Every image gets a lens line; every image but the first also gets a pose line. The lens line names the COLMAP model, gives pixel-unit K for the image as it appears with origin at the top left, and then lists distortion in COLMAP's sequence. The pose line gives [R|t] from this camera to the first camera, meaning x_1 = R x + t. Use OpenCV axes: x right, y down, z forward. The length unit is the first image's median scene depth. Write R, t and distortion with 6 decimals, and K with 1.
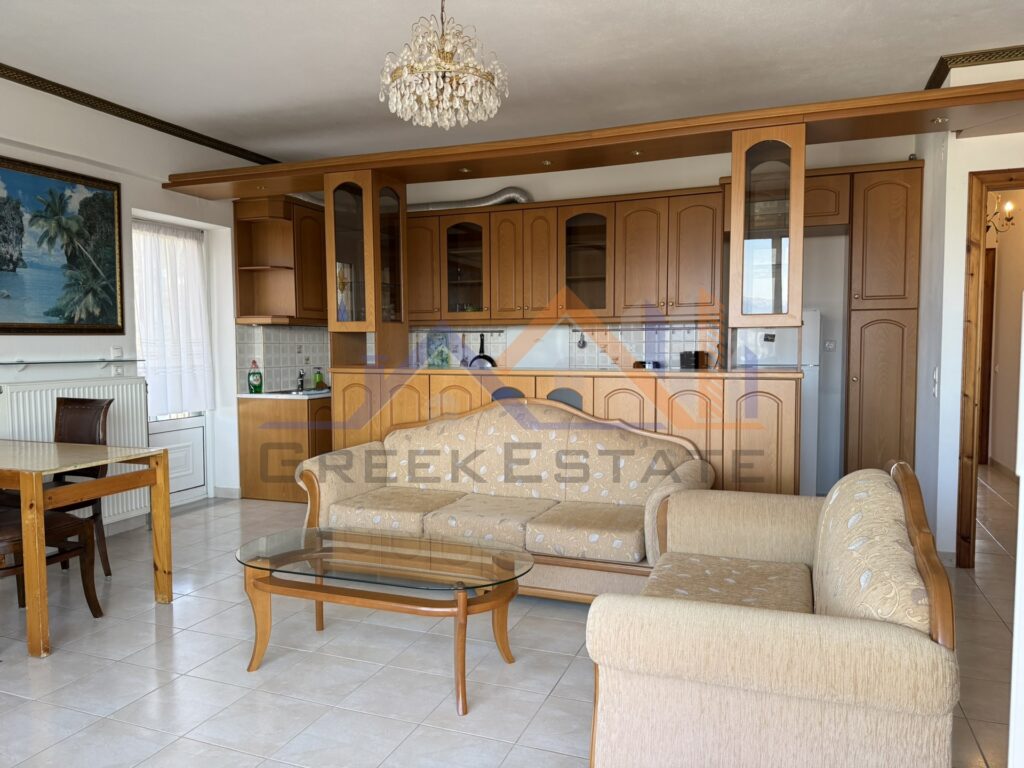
lens RADIAL K [[713.3, 0, 516.5], [0, 713.3, 387.5], [0, 0, 1]] dist [0.065781, -0.081623]
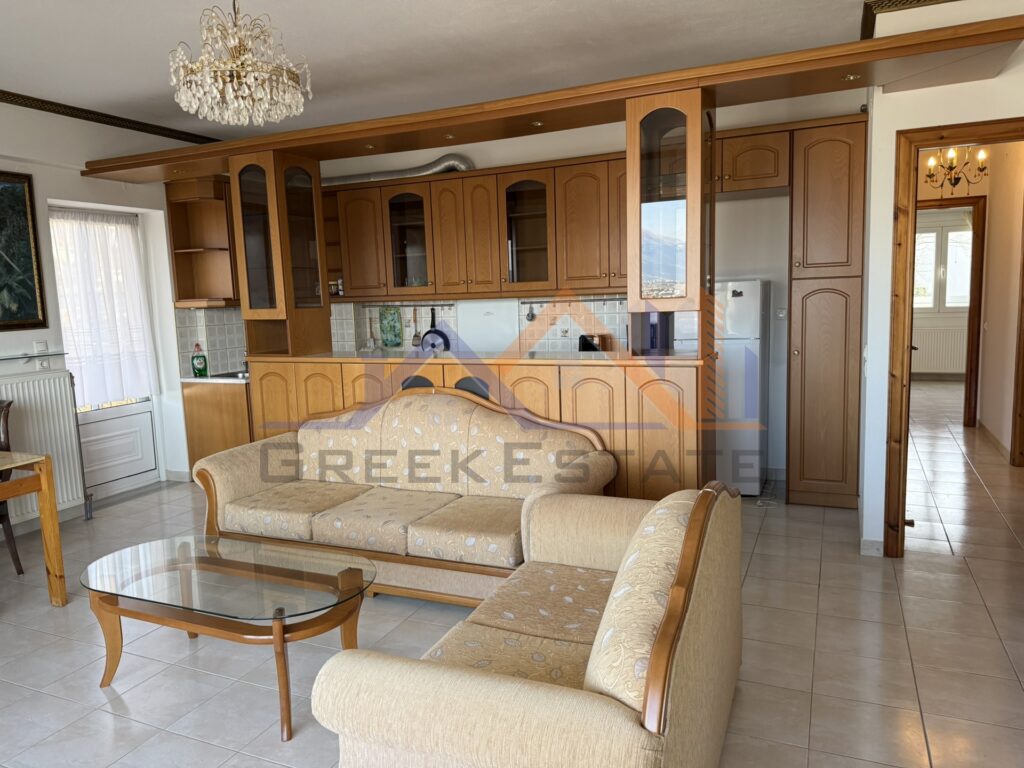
lens RADIAL K [[713.3, 0, 506.7], [0, 713.3, 386.5], [0, 0, 1]] dist [0.065781, -0.081623]
pose [[0.997898, -0.023708, -0.060307, 0.152711], [0.027812, 0.997288, 0.068143, -0.043917], [0.058528, -0.069677, 0.995851, 0.037474]]
